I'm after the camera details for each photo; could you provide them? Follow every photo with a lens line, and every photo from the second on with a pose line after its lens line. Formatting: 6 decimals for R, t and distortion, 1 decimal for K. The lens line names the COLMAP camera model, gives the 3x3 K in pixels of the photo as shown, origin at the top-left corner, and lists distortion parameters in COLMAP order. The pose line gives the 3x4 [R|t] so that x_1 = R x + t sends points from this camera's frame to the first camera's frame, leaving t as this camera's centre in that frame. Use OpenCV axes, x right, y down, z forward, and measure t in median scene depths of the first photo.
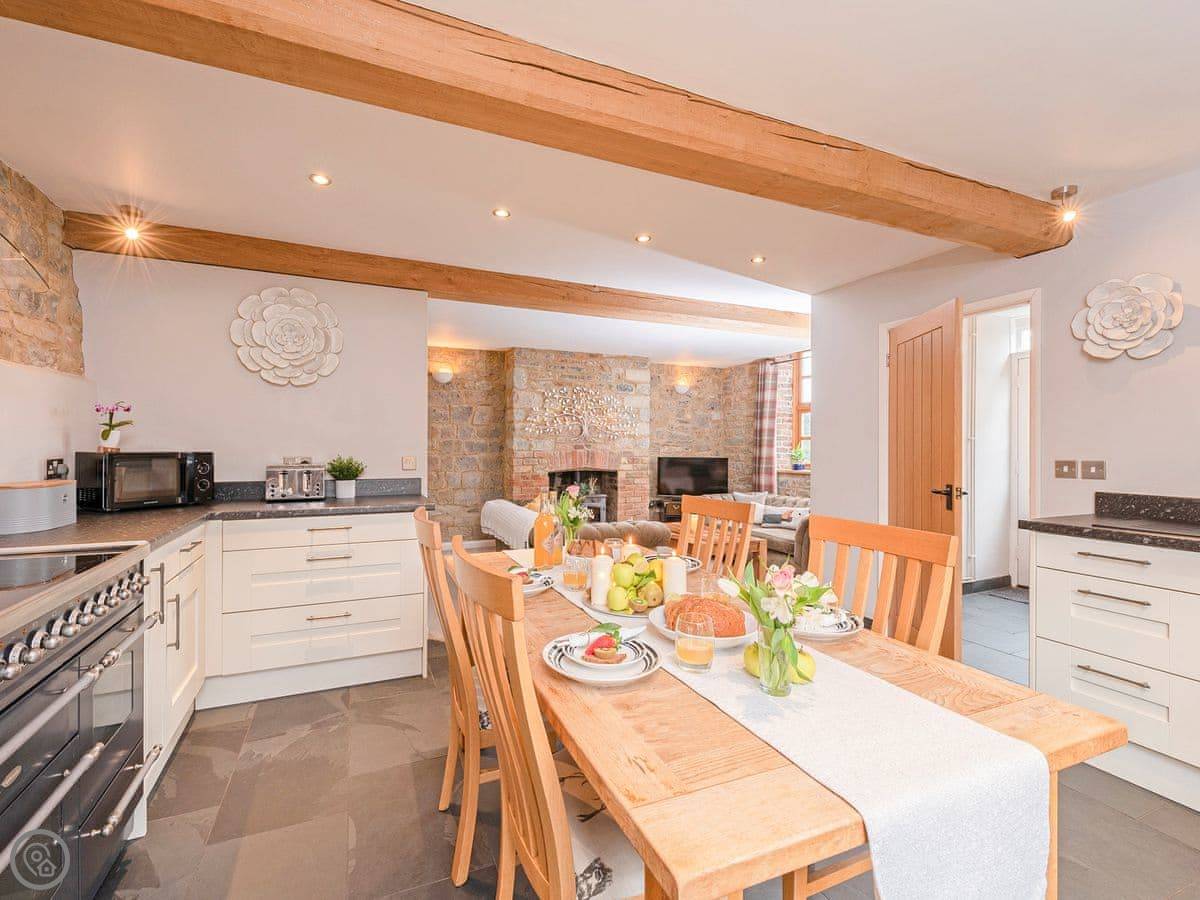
lens RADIAL K [[519.5, 0, 568.1], [0, 519.5, 446.8], [0, 0, 1]] dist [0.001000, 0.000083]
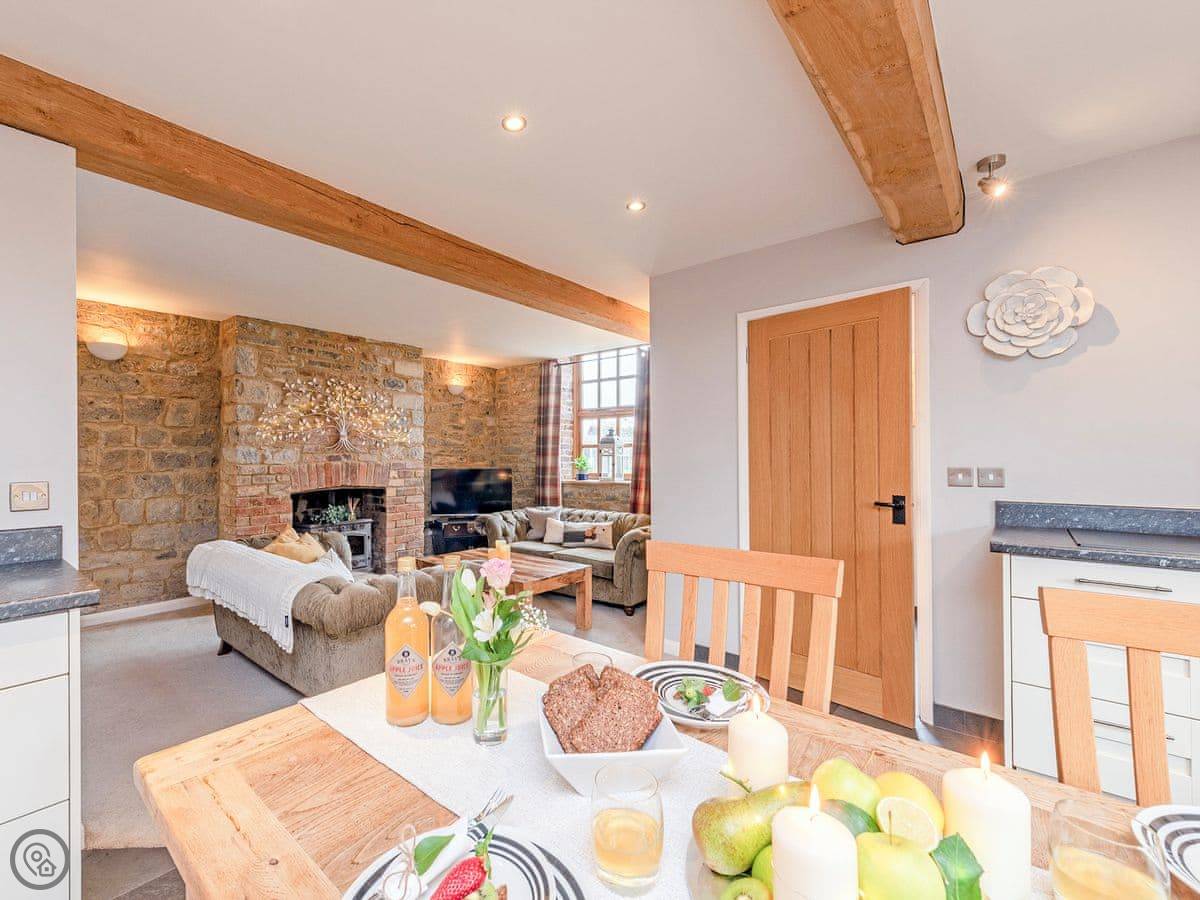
lens RADIAL K [[530.3, 0, 534.8], [0, 530.3, 455.2], [0, 0, 1]] dist [0.004282, -0.000013]
pose [[0.903522, -0.008752, 0.428452, -0.046829], [0.009869, 0.999951, -0.000386, -0.000934], [-0.428427, 0.004577, 0.903565, 0.180092]]
